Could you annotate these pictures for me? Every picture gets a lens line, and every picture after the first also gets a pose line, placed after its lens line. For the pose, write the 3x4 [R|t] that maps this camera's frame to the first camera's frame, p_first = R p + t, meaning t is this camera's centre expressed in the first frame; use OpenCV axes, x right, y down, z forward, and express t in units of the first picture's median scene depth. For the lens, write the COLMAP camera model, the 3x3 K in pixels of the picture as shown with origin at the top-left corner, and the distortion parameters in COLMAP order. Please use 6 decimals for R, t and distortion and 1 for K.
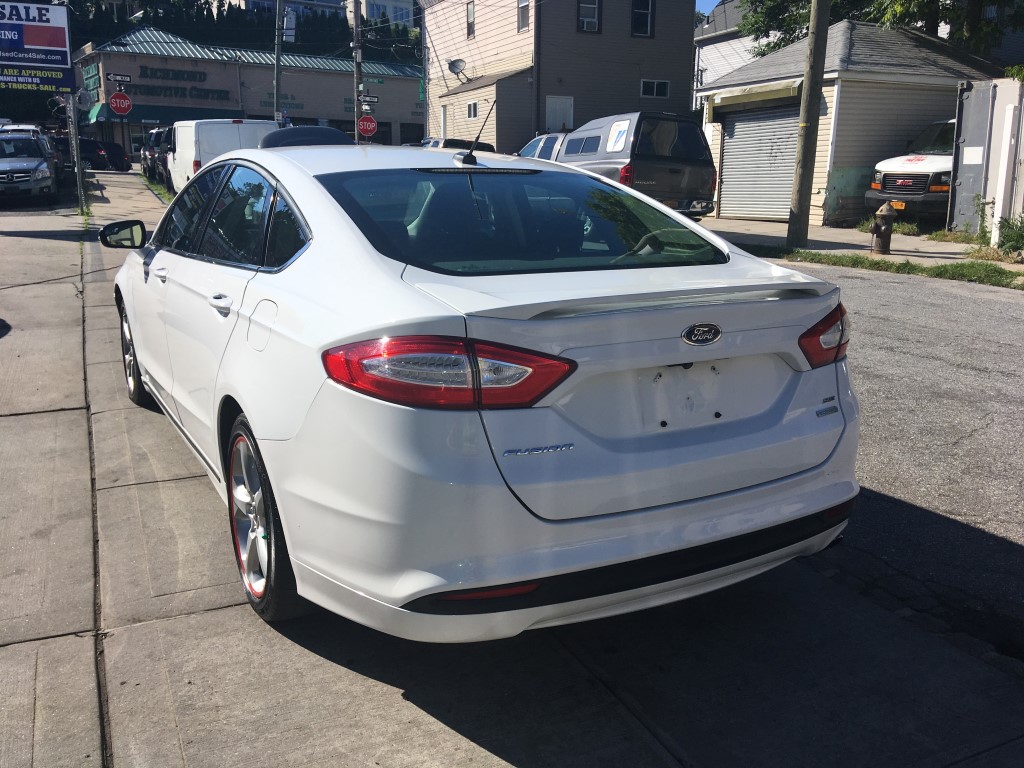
lens RADIAL K [[863.7, 0, 512.0], [0, 863.7, 392.2], [0, 0, 1]] dist [0.104329, -0.154657]
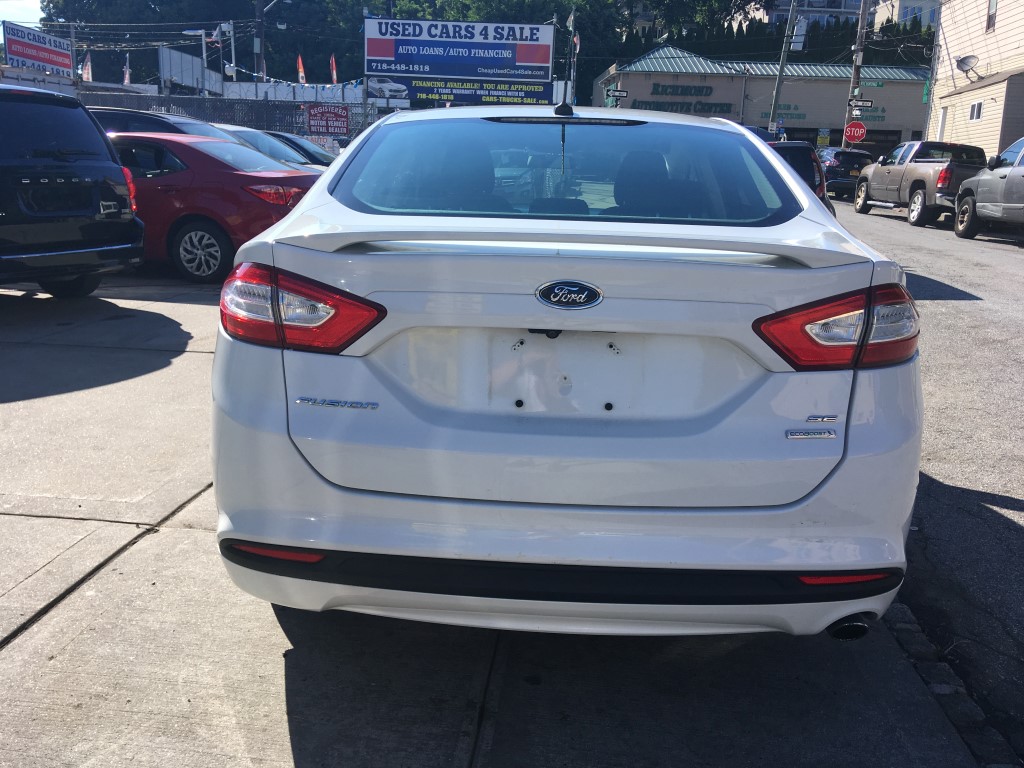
lens RADIAL K [[863.7, 0, 511.1], [0, 863.7, 393.4], [0, 0, 1]] dist [0.104329, -0.154657]
pose [[0.852835, 0.138224, -0.503554, 0.041605], [-0.144951, 0.989097, 0.026010, 0.000567], [0.501659, 0.050808, 0.863572, 0.022284]]
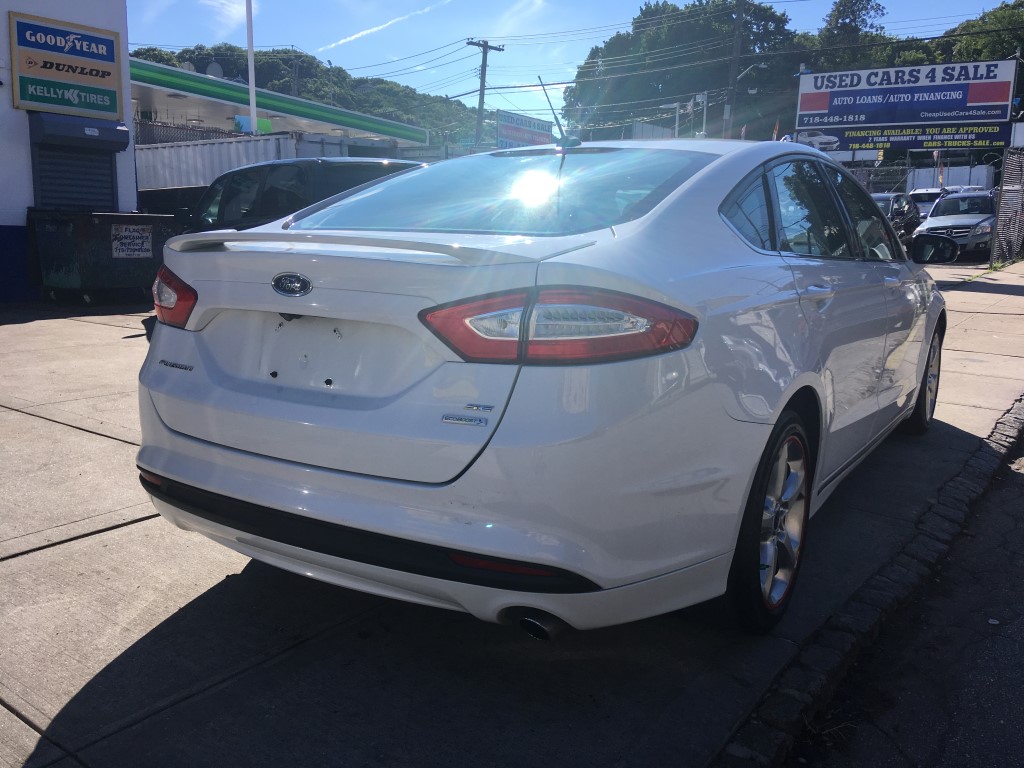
lens RADIAL K [[863.7, 0, 507.5], [0, 863.7, 388.4], [0, 0, 1]] dist [0.104329, -0.154657]
pose [[0.465996, 0.155597, -0.870998, 0.084234], [-0.222429, 0.973403, 0.054888, -0.004396], [0.856372, 0.168157, 0.488211, 0.054693]]
